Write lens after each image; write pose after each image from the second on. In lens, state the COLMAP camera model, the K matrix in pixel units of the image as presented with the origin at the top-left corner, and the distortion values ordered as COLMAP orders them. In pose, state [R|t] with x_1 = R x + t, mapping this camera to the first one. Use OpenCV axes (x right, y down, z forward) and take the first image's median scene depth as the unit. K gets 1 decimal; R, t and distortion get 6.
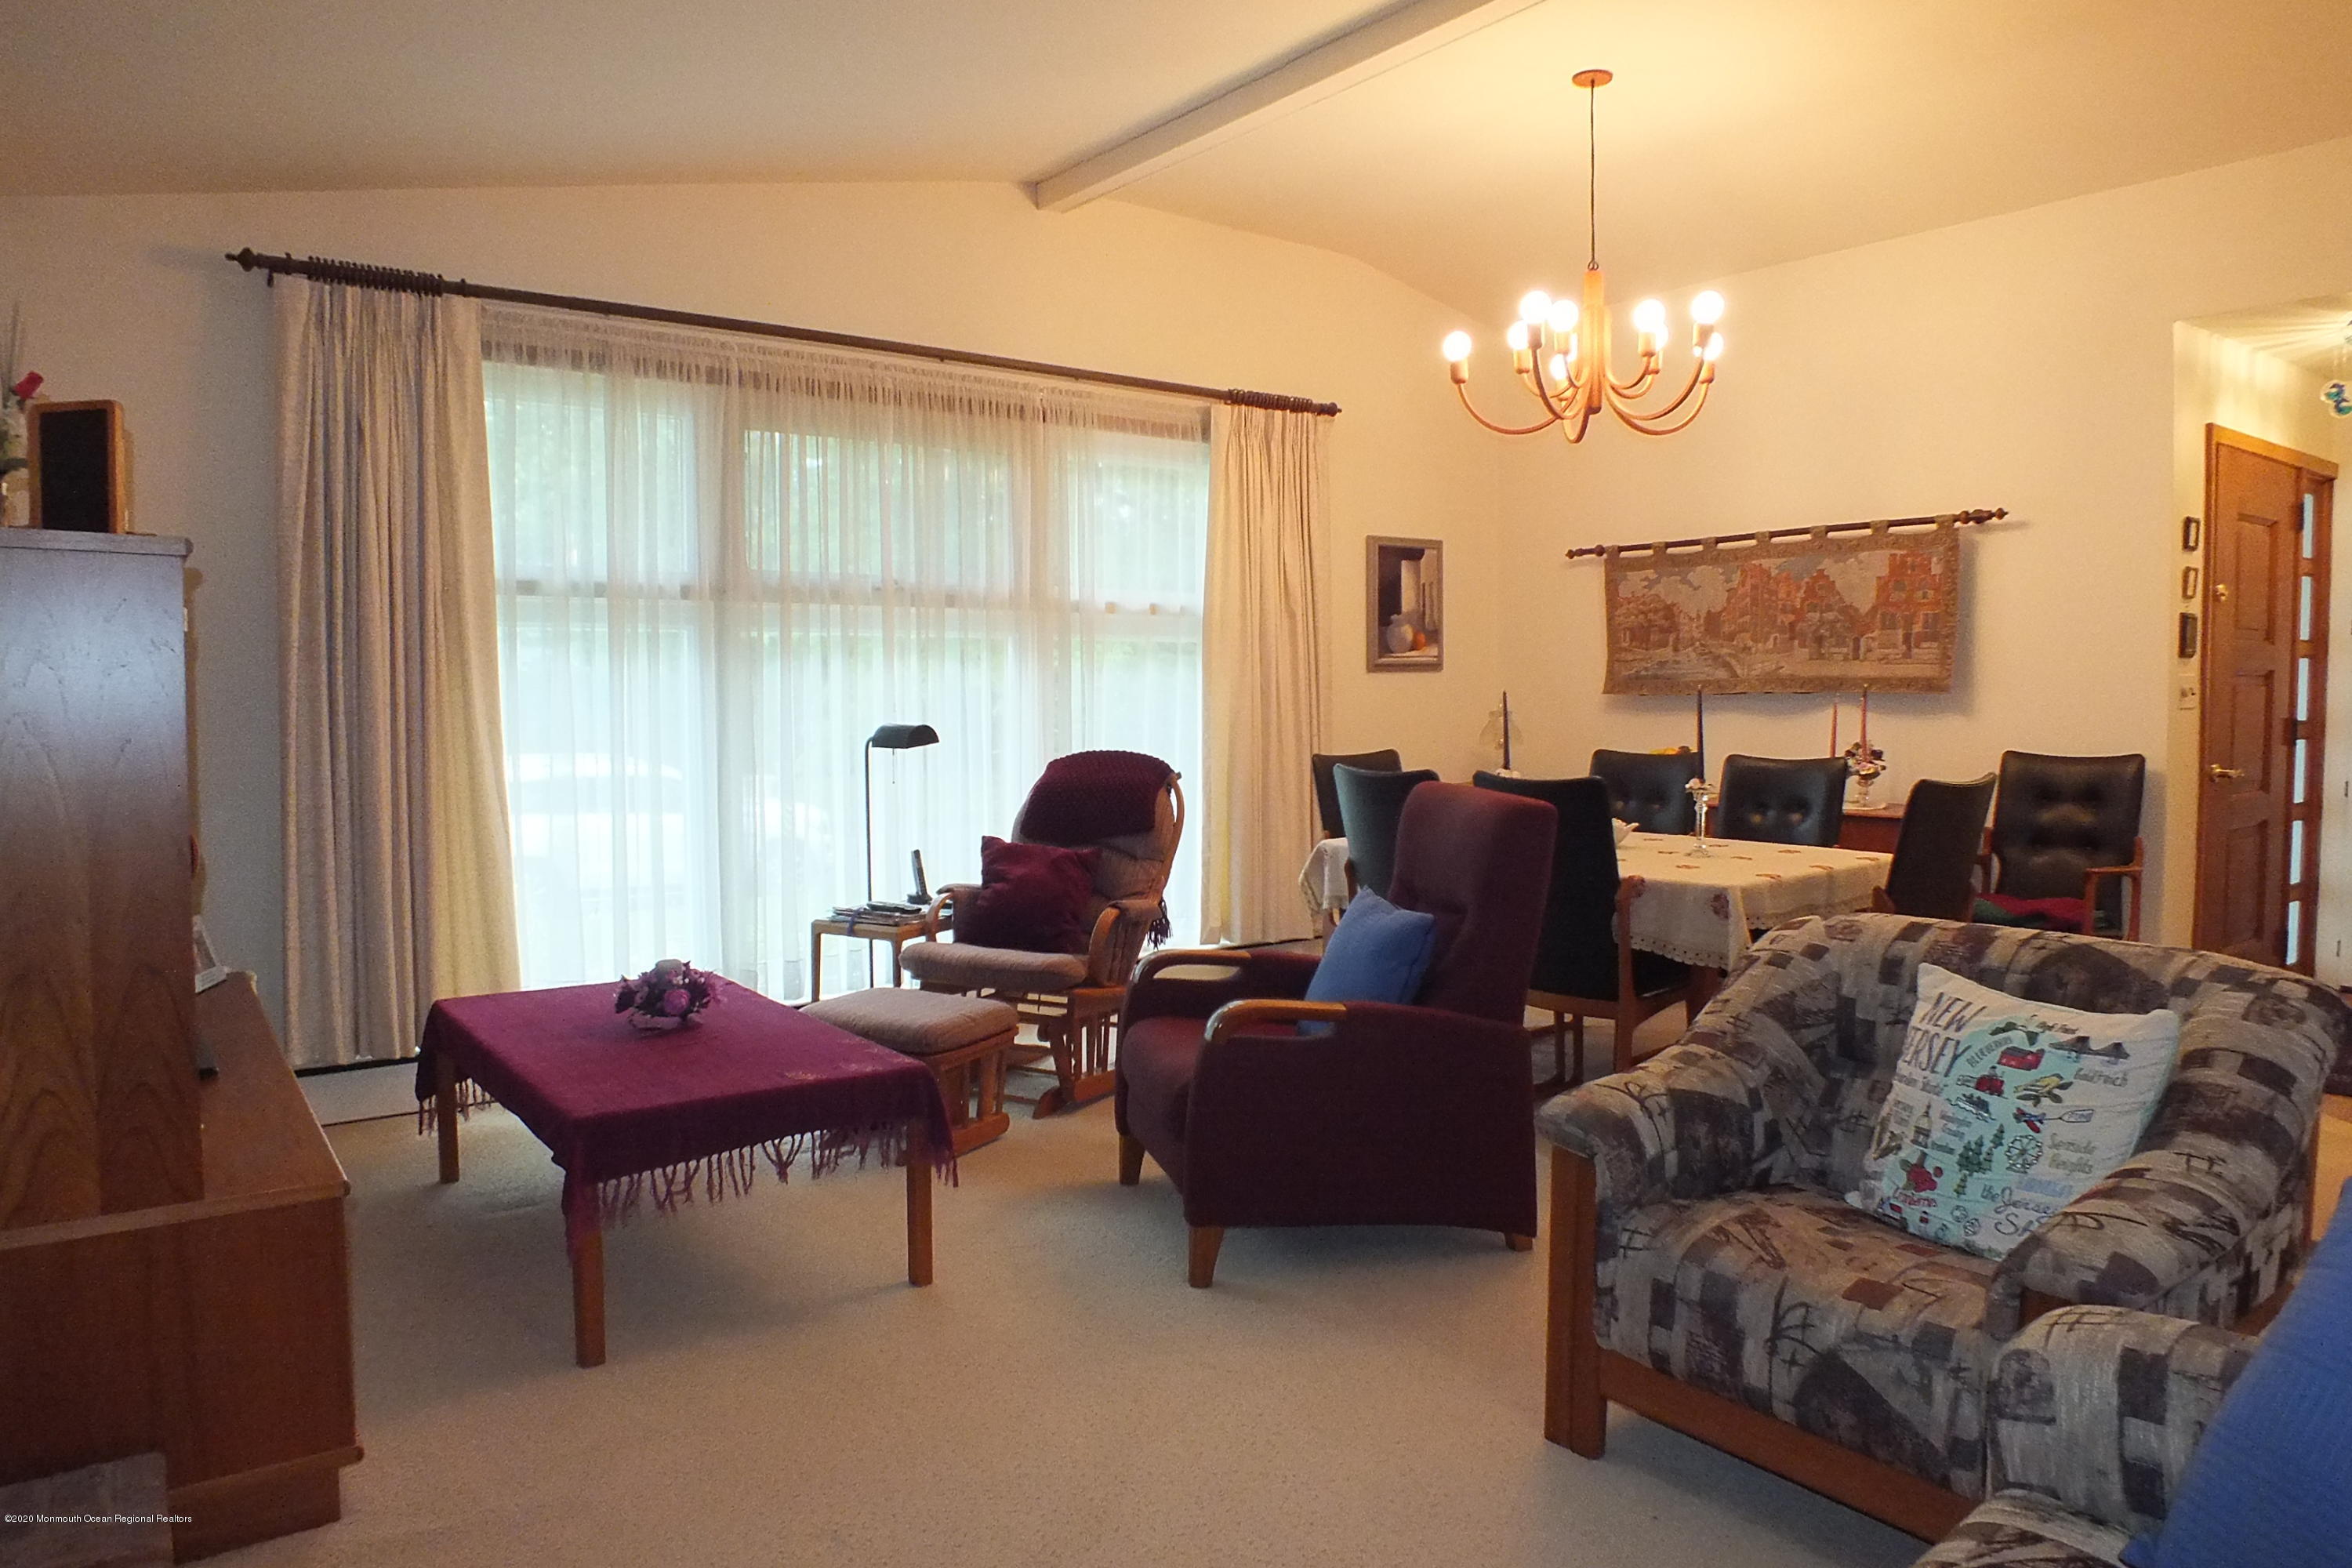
lens RADIAL K [[1553.2, 0, 1175.3], [0, 1553.2, 774.8], [0, 0, 1]] dist [-0.008723, 0.003122]
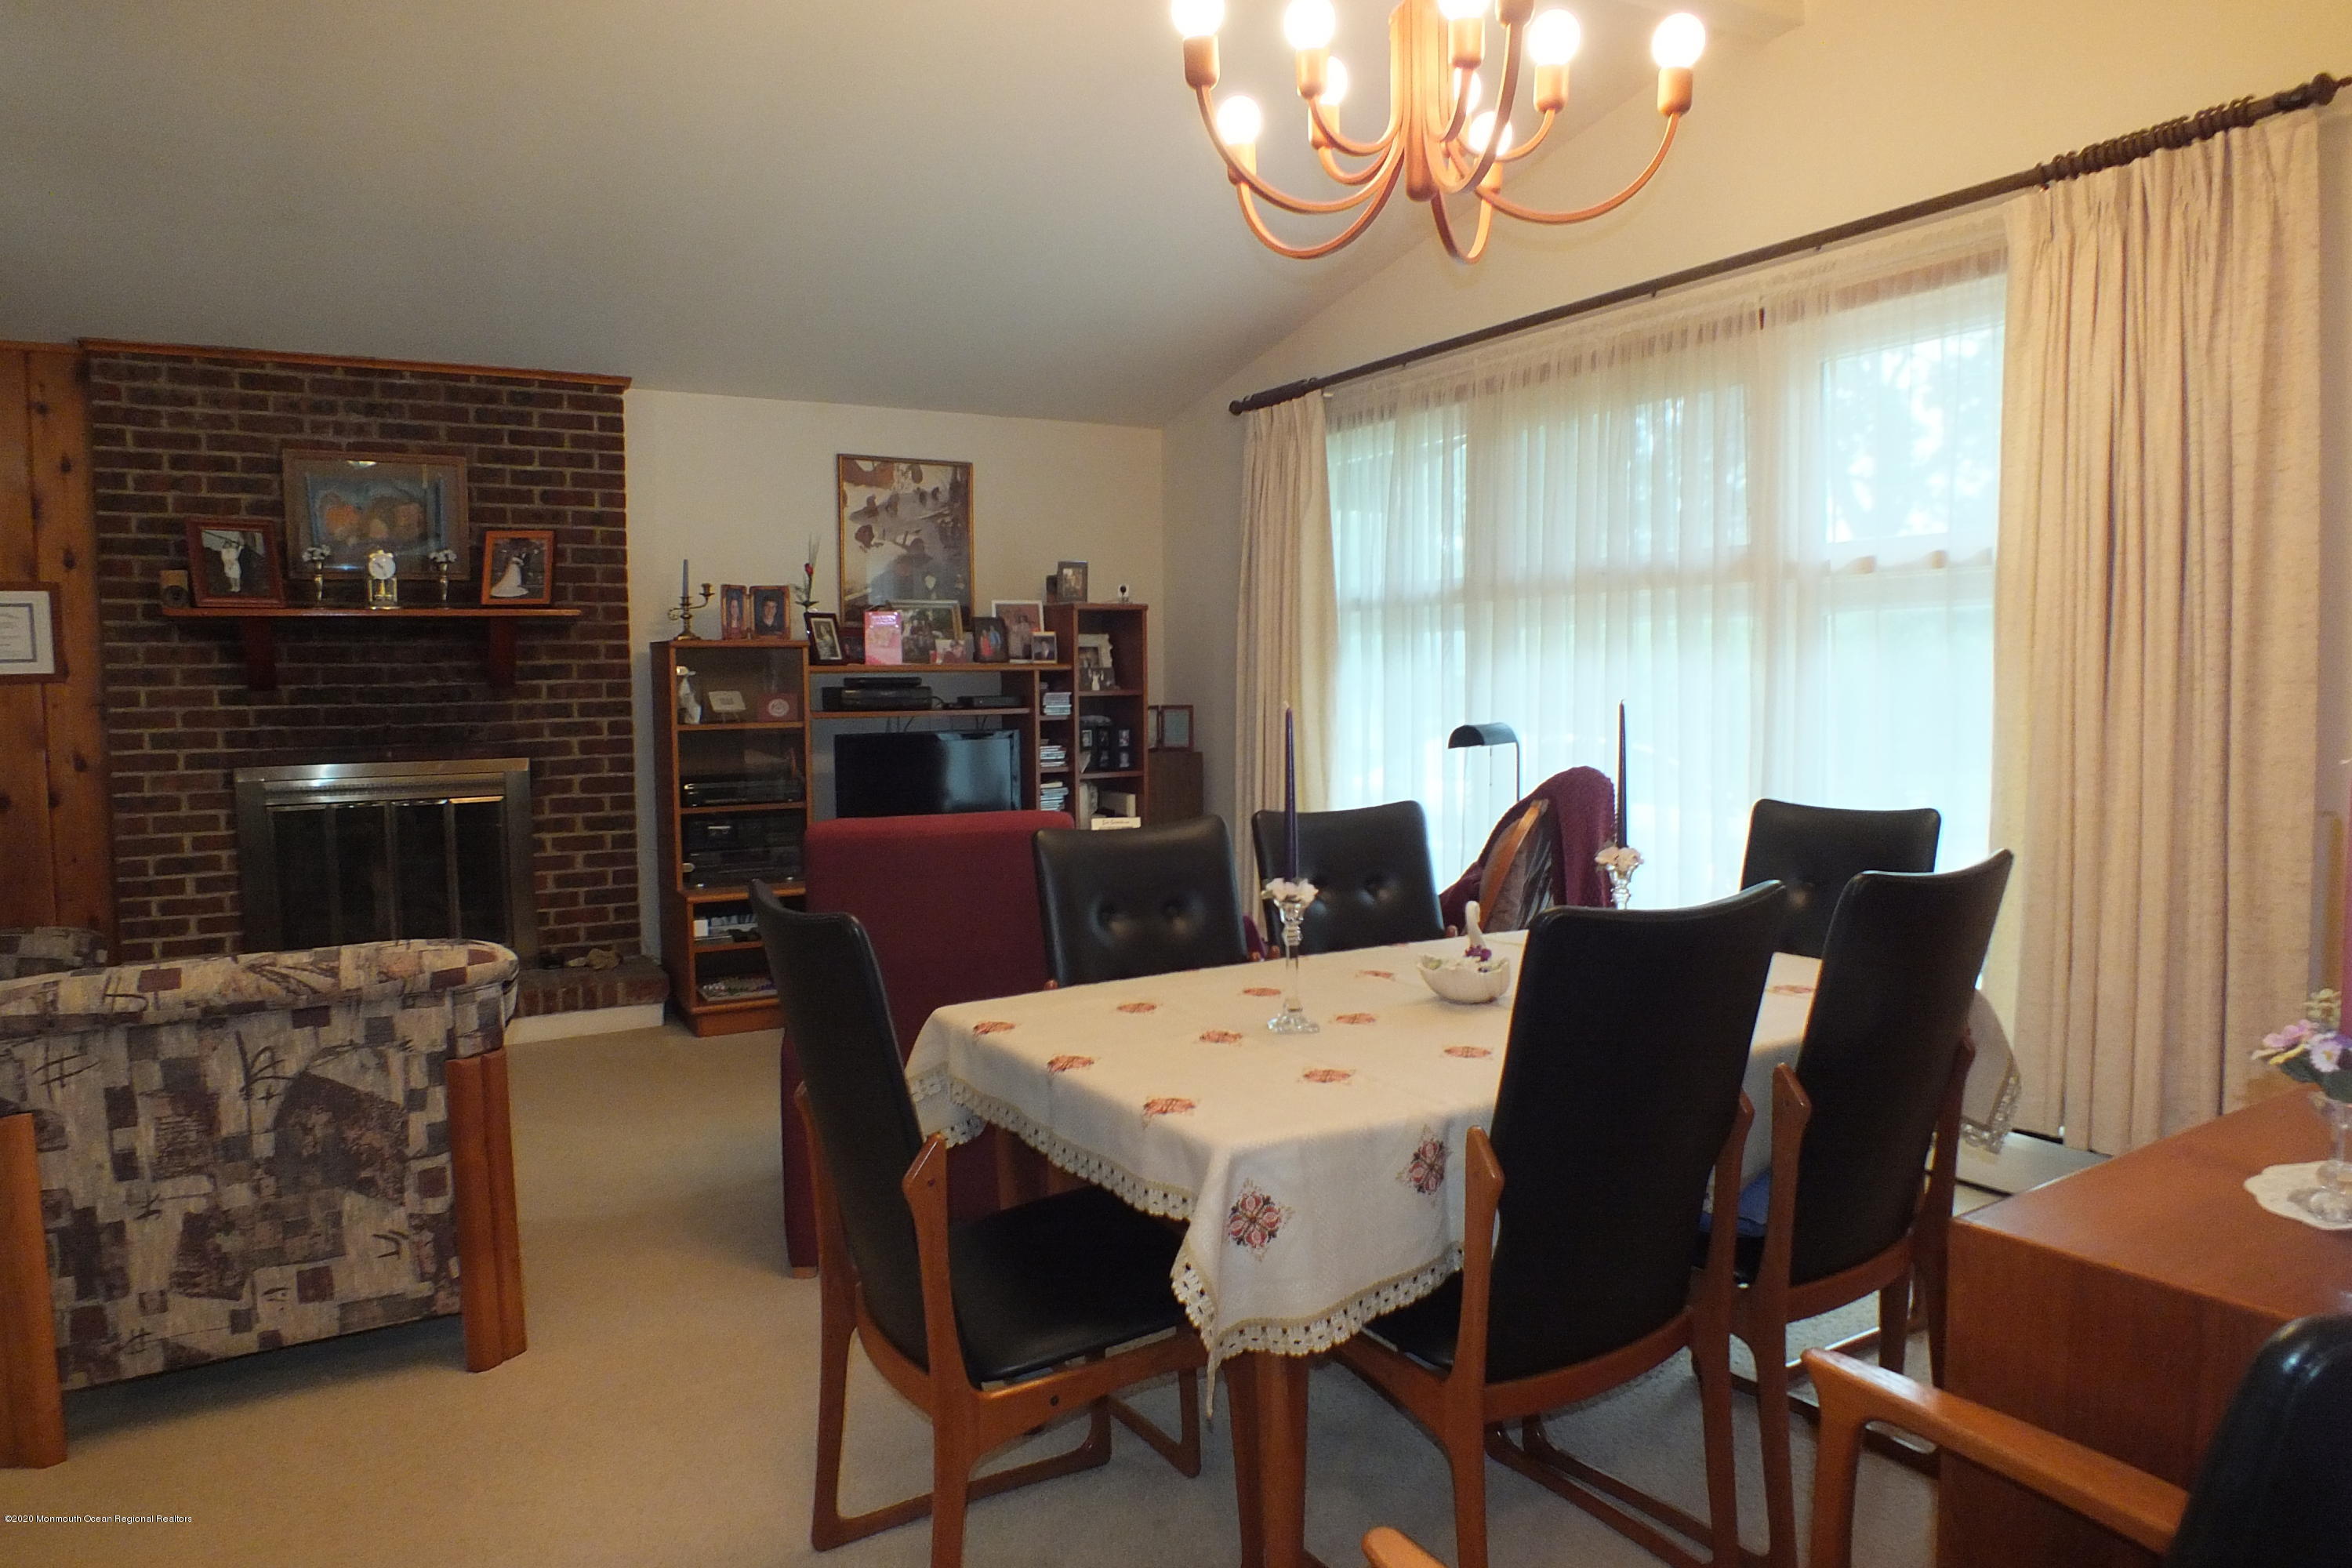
lens RADIAL K [[1553.2, 0, 1175.0], [0, 1553.2, 783.4], [0, 0, 1]] dist [-0.008723, 0.003122]
pose [[-0.105550, 0.072382, -0.991776, 0.717522], [-0.039536, 0.996253, 0.076917, -0.058952], [0.993628, 0.047329, -0.102293, 0.837026]]
